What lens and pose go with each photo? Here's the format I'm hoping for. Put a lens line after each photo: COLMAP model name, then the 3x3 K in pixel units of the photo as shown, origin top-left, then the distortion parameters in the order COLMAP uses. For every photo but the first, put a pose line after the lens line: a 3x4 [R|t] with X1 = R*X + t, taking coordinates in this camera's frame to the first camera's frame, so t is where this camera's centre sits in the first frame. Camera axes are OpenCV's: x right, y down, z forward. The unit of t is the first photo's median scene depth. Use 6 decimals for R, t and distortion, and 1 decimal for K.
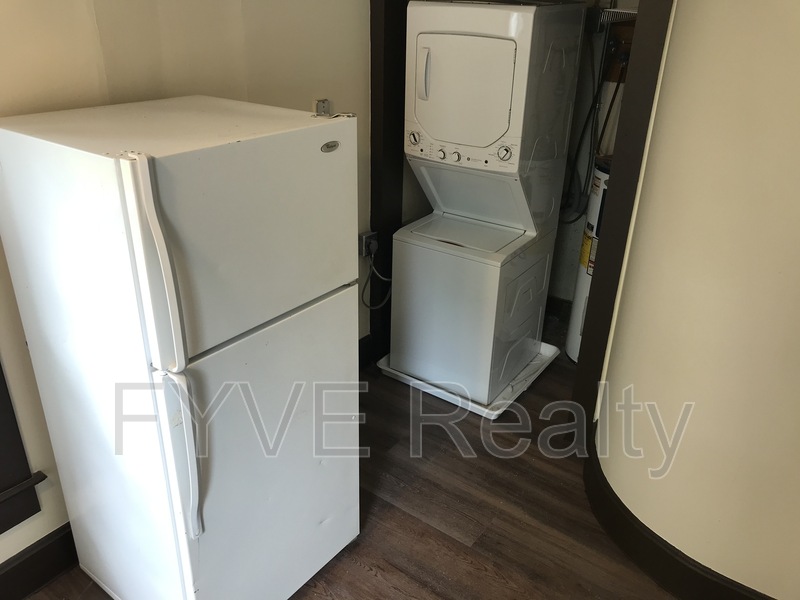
lens RADIAL K [[656.3, 0, 401.7], [0, 656.3, 292.2], [0, 0, 1]] dist [0.020028, -0.015898]
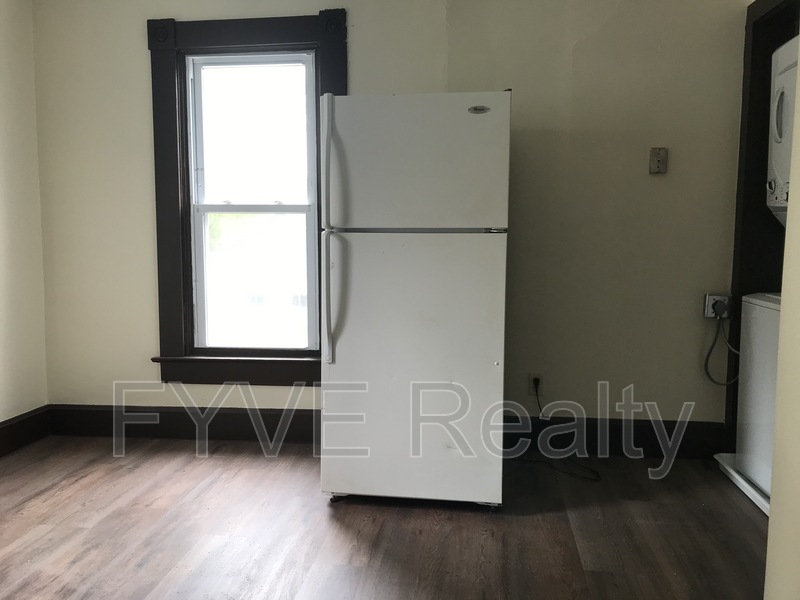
lens RADIAL K [[656.3, 0, 397.3], [0, 656.3, 298.6], [0, 0, 1]] dist [0.020028, -0.015898]
pose [[0.467283, 0.050694, -0.882653, 0.665918], [-0.362246, 0.921684, -0.138840, 0.248702], [0.806489, 0.384615, 0.449051, 0.268156]]
